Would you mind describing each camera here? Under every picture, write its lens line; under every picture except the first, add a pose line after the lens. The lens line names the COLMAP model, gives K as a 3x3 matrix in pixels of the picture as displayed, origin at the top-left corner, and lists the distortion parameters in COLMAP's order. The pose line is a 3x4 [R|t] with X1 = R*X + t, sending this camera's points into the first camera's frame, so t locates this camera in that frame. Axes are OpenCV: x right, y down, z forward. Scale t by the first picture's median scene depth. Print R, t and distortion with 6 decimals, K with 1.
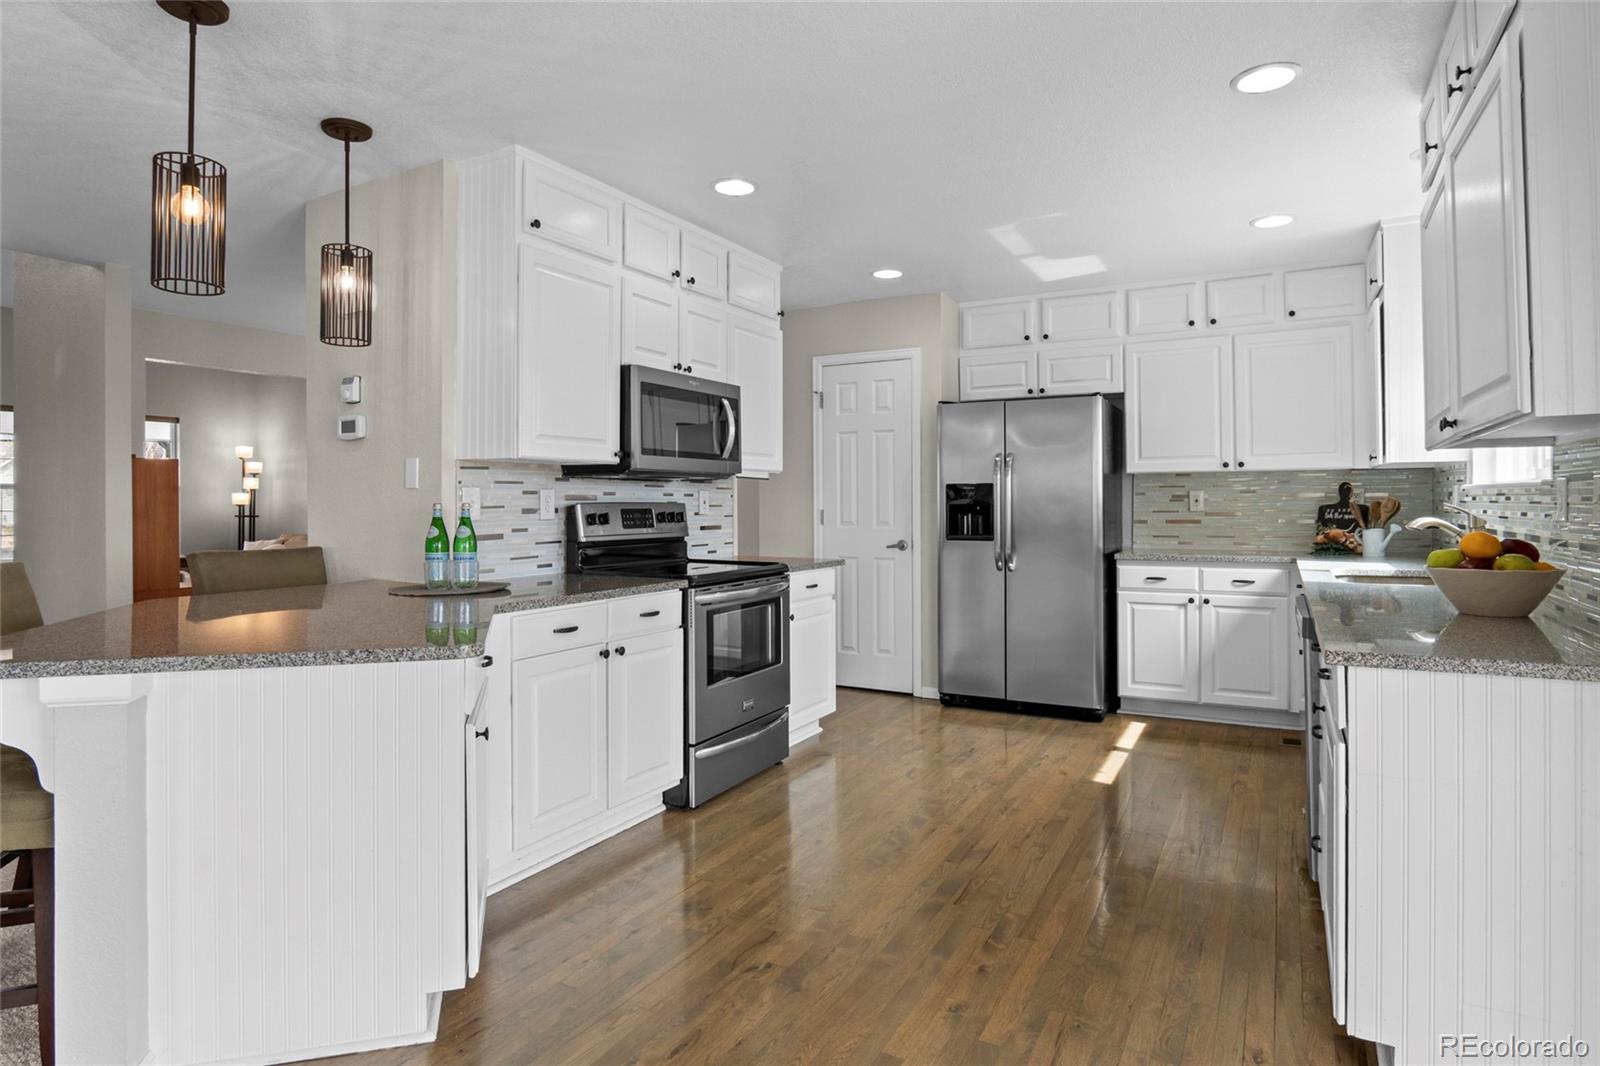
lens RADIAL K [[864.9, 0, 796.2], [0, 864.9, 499.5], [0, 0, 1]] dist [-0.027573, 0.000920]
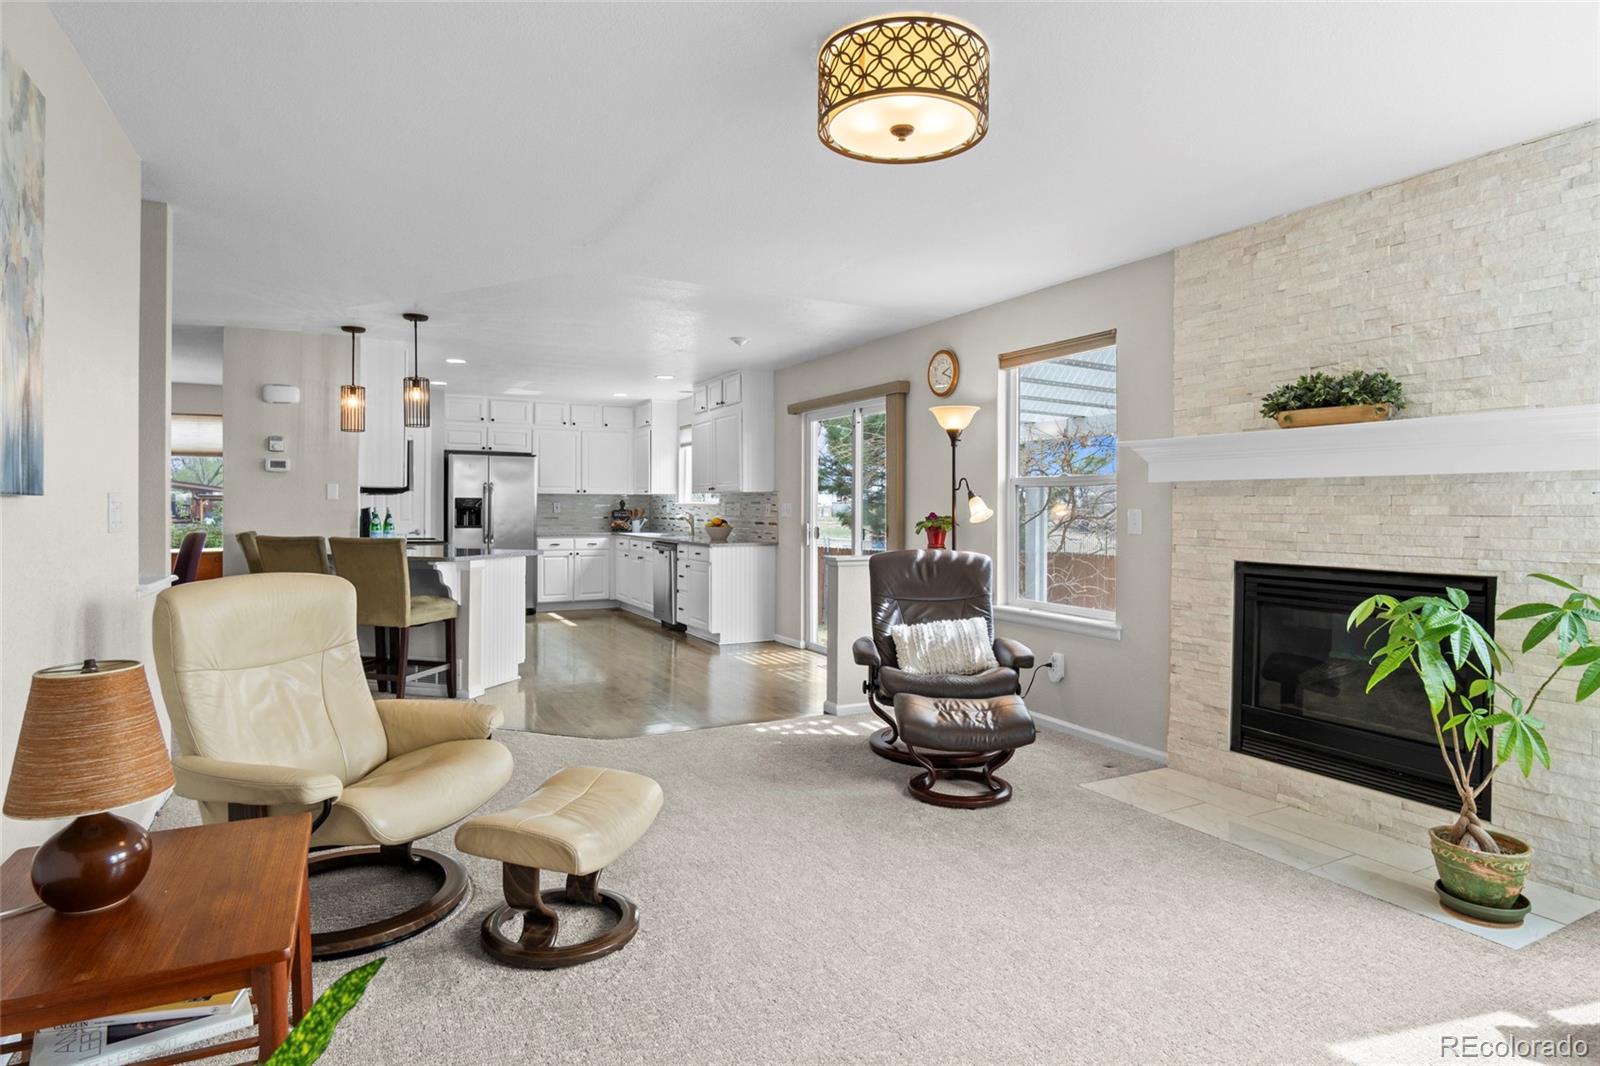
lens RADIAL K [[865.1, 0, 795.5], [0, 865.1, 509.0], [0, 0, 1]] dist [-0.024319, 0.001851]
pose [[0.545329, 0.005972, 0.838201, -1.119987], [-0.010865, 0.999941, -0.000055, -0.001810], [-0.838152, -0.009077, 0.545362, -0.702002]]
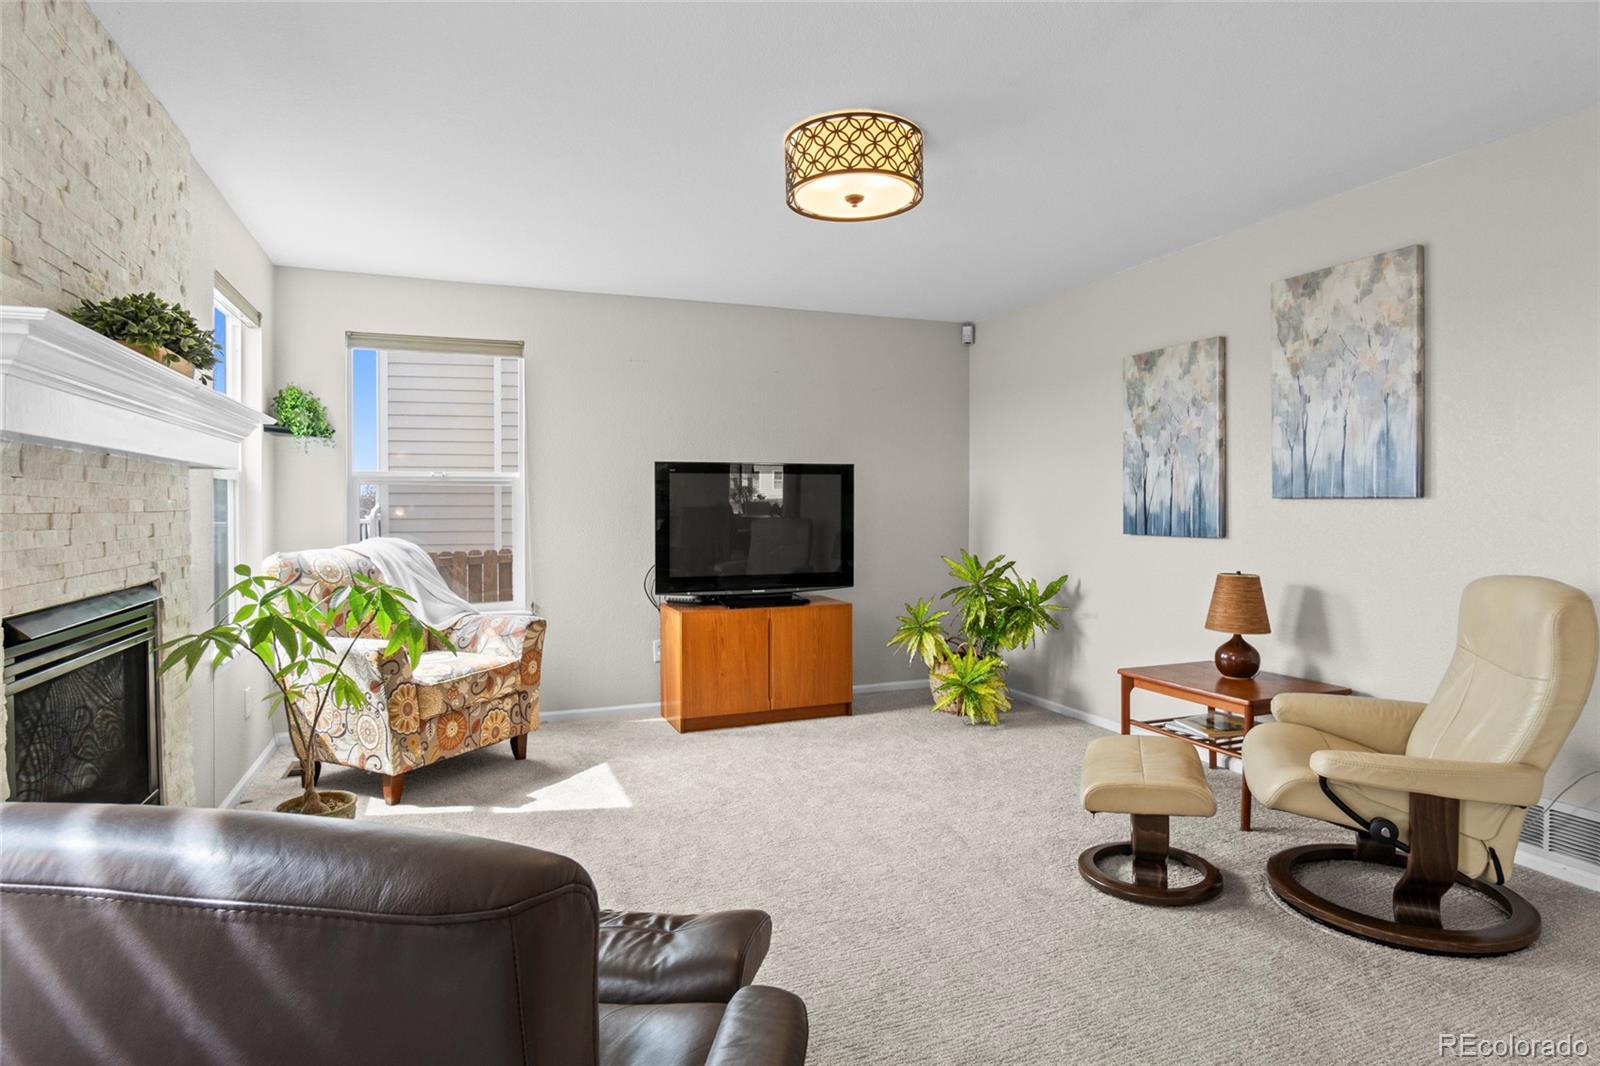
lens RADIAL K [[865.1, 0, 795.5], [0, 865.1, 509.0], [0, 0, 1]] dist [-0.024319, 0.001851]
pose [[-0.631122, 0.009761, -0.775623, -0.069102], [0.008264, 0.999949, 0.005859, -0.003631], [0.775640, -0.002712, -0.631170, -0.068268]]
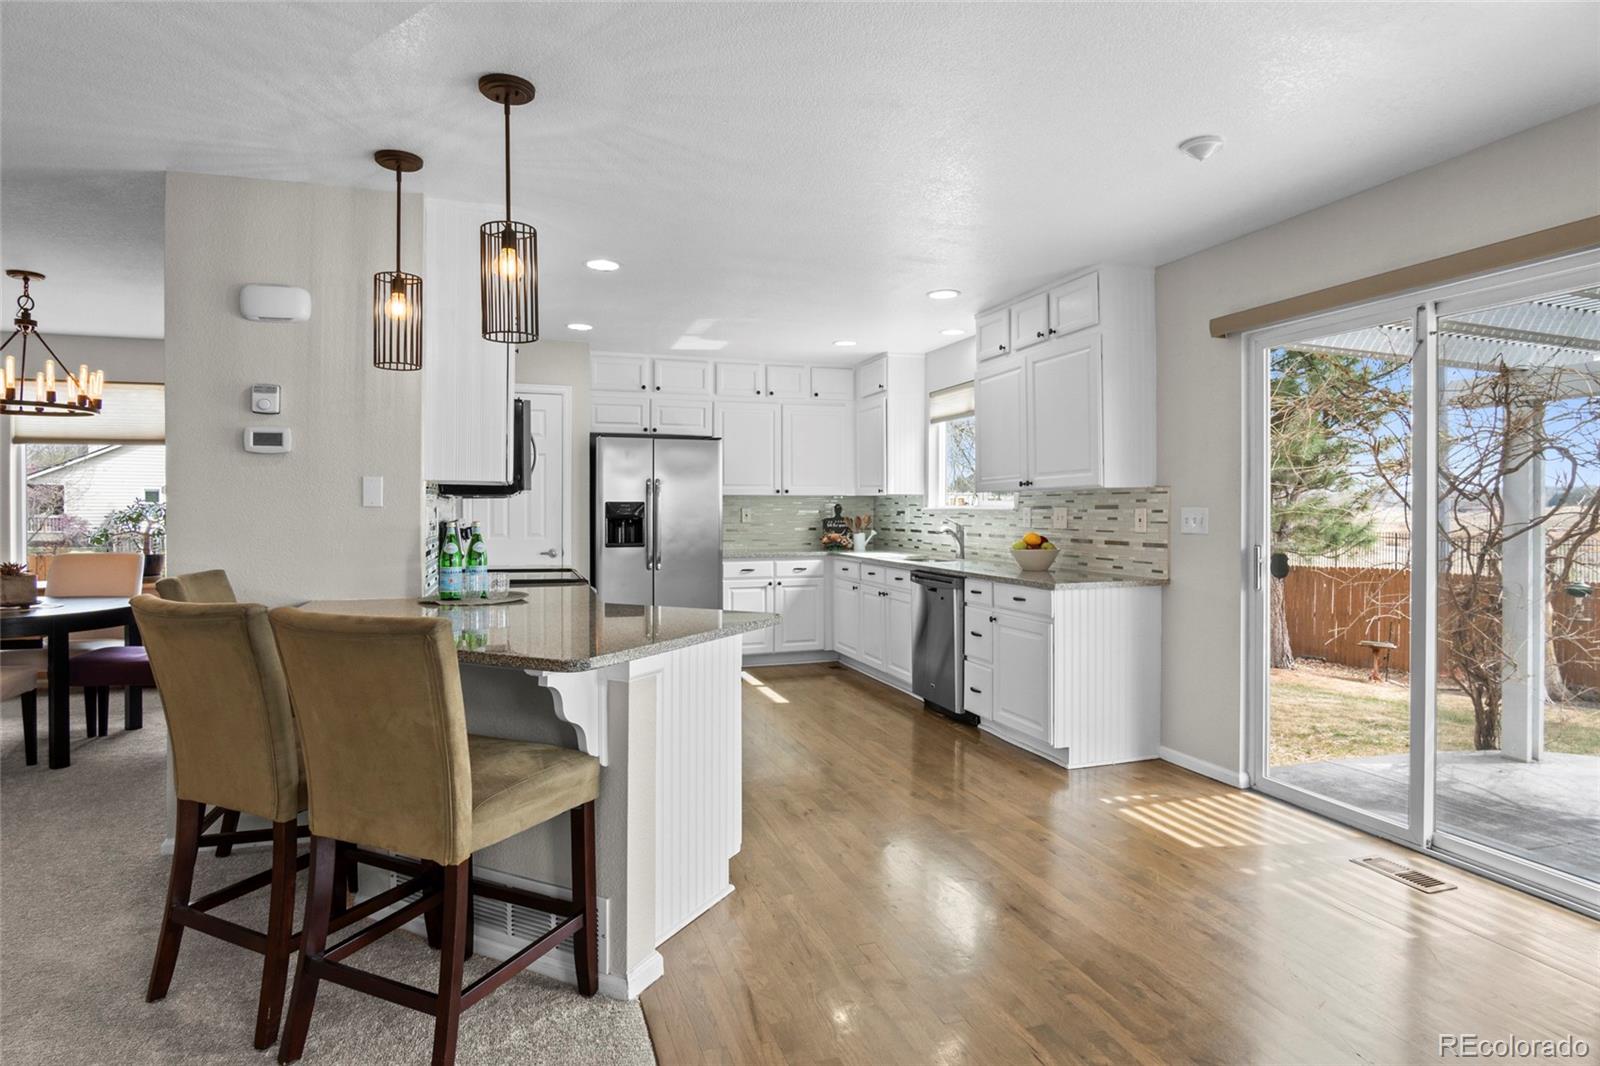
lens RADIAL K [[865.1, 0, 795.5], [0, 865.1, 509.0], [0, 0, 1]] dist [-0.024319, 0.001851]
pose [[0.677663, 0.004867, 0.735356, -0.633005], [-0.005209, 0.999985, -0.001818, -0.008204], [-0.735354, -0.002598, 0.677678, -0.036351]]
